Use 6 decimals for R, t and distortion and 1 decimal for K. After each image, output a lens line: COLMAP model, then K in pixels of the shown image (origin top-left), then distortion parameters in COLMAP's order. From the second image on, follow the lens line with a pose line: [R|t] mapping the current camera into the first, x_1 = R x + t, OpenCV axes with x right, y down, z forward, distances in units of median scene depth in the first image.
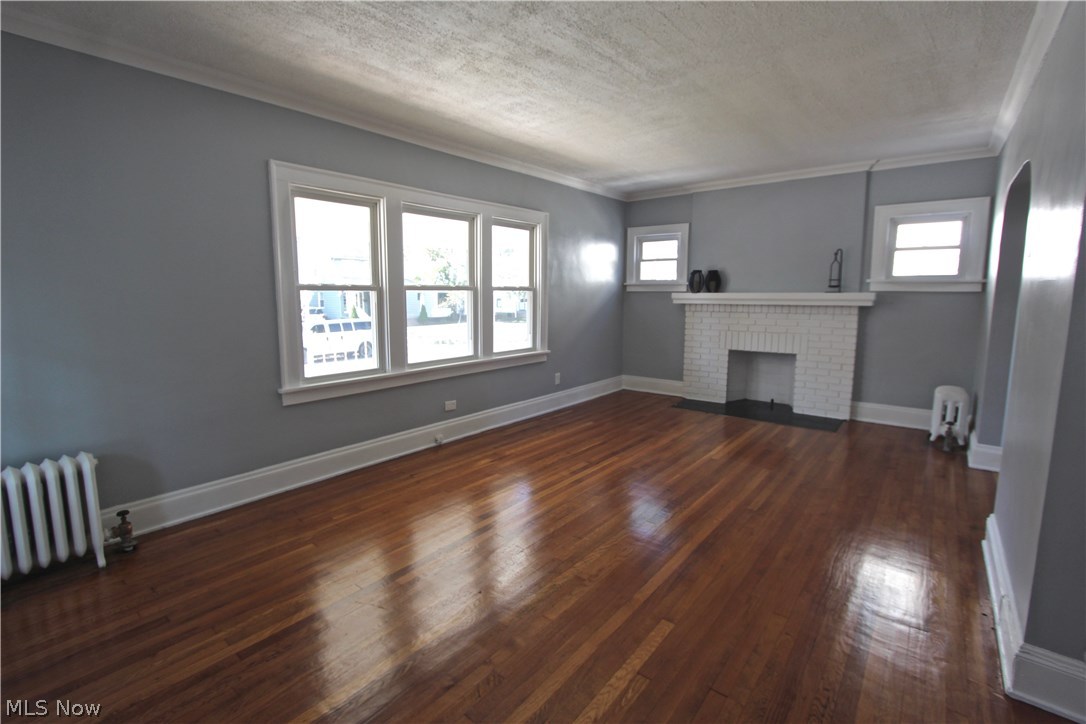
lens RADIAL K [[498.7, 0, 531.3], [0, 498.7, 357.5], [0, 0, 1]] dist [-0.020043, 0.002622]
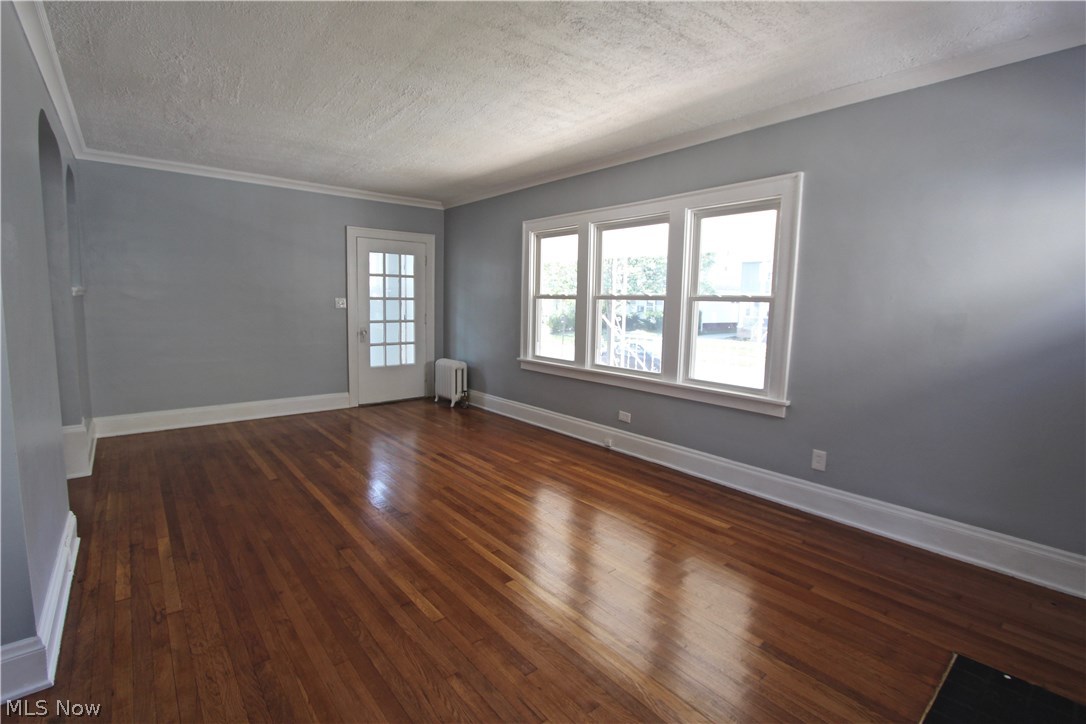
lens RADIAL K [[498.7, 0, 535.8], [0, 498.7, 357.9], [0, 0, 1]] dist [-0.020043, 0.002622]
pose [[-0.191305, 0.108764, -0.975486, 0.701947], [-0.145057, 0.979796, 0.137692, -0.109086], [0.970753, 0.167842, -0.171663, 0.841381]]
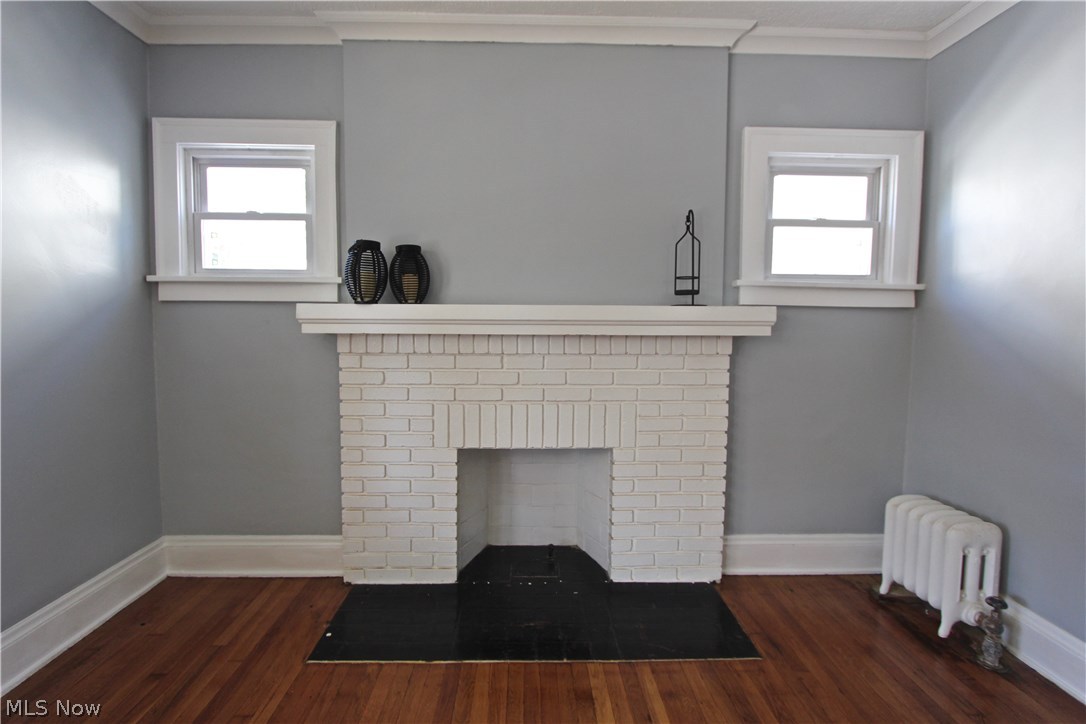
lens RADIAL K [[498.7, 0, 535.4], [0, 498.7, 354.8], [0, 0, 1]] dist [-0.020043, 0.002622]
pose [[0.756938, -0.034375, 0.652583, 0.210967], [0.075767, 0.996497, -0.035393, -0.080247], [-0.649080, 0.076235, 0.756891, 0.734489]]
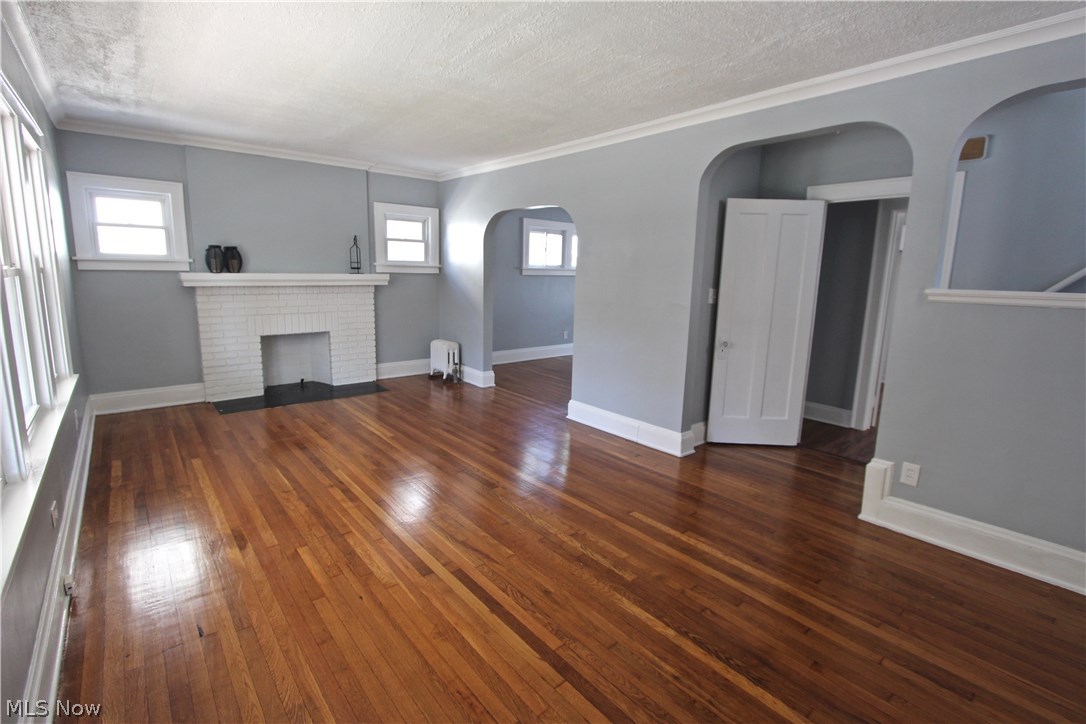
lens RADIAL K [[498.7, 0, 534.9], [0, 498.7, 356.4], [0, 0, 1]] dist [-0.020043, 0.002622]
pose [[0.187025, -0.162957, 0.968745, -0.441188], [0.105114, 0.983803, 0.145197, -0.064710], [-0.976715, 0.074673, 0.201125, 0.370898]]
